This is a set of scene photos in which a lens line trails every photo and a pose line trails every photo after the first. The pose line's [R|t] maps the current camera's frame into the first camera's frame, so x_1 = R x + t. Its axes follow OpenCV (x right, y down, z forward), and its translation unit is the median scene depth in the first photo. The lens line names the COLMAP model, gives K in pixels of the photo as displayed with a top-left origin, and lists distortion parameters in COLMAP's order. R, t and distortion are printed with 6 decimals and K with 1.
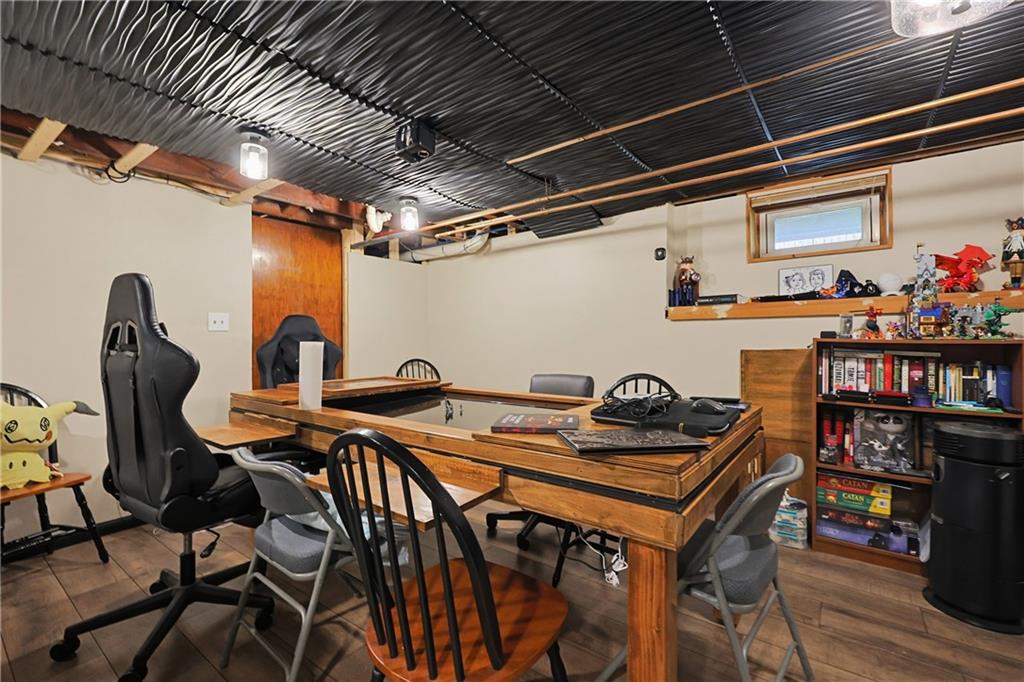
lens RADIAL K [[436.4, 0, 534.9], [0, 436.4, 344.1], [0, 0, 1]] dist [-0.000967, -0.000039]
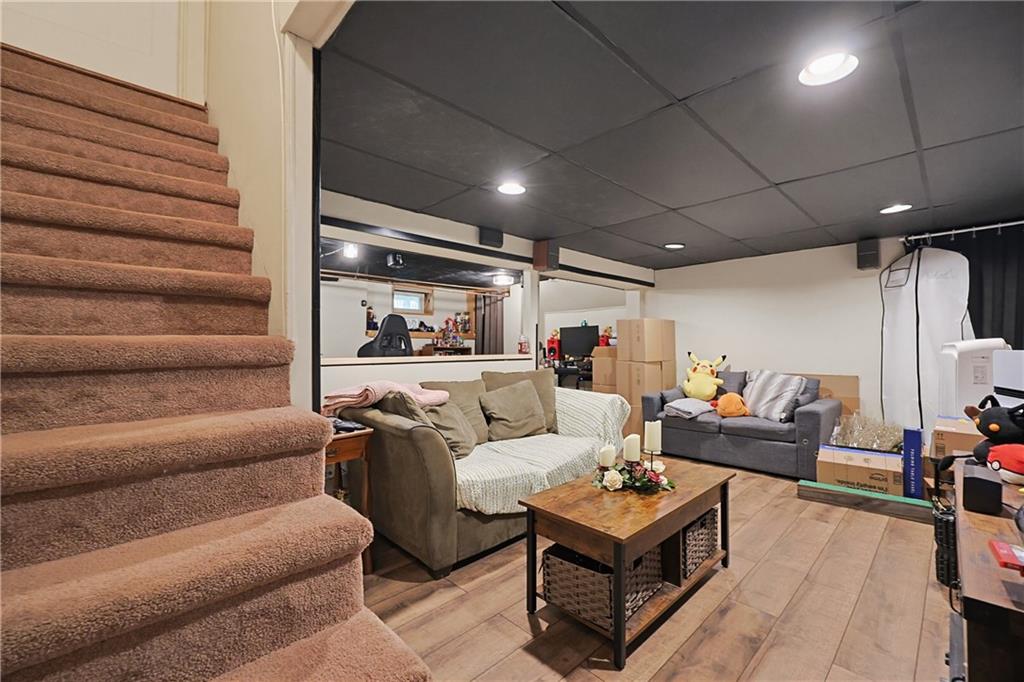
lens RADIAL K [[441.2, 0, 517.0], [0, 441.2, 348.3], [0, 0, 1]] dist [-0.000262, -0.000002]
pose [[0.160245, 0.006558, 0.987055, -1.864769], [0.008194, 0.999935, -0.007974, 0.024076], [-0.987043, 0.009366, 0.160181, -0.012014]]
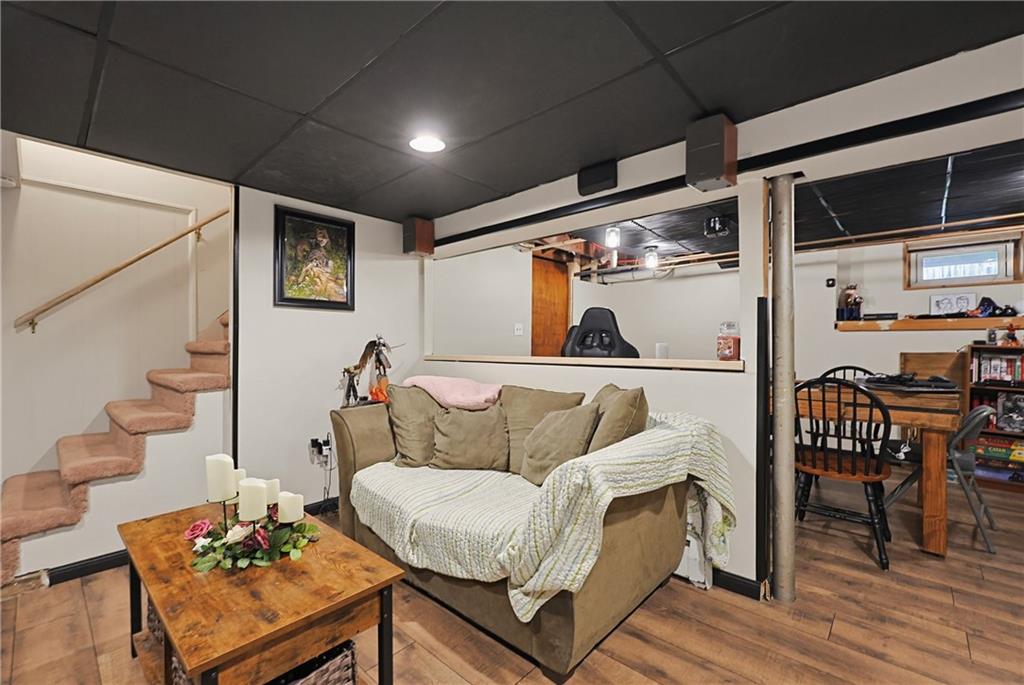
lens RADIAL K [[441.2, 0, 517.0], [0, 441.2, 349.8], [0, 0, 1]] dist [-0.000262, -0.000002]
pose [[0.993505, 0.013021, -0.113041, -0.638664], [-0.012425, 0.999905, 0.005969, 0.012051], [0.113108, -0.004526, 0.993572, -0.597270]]
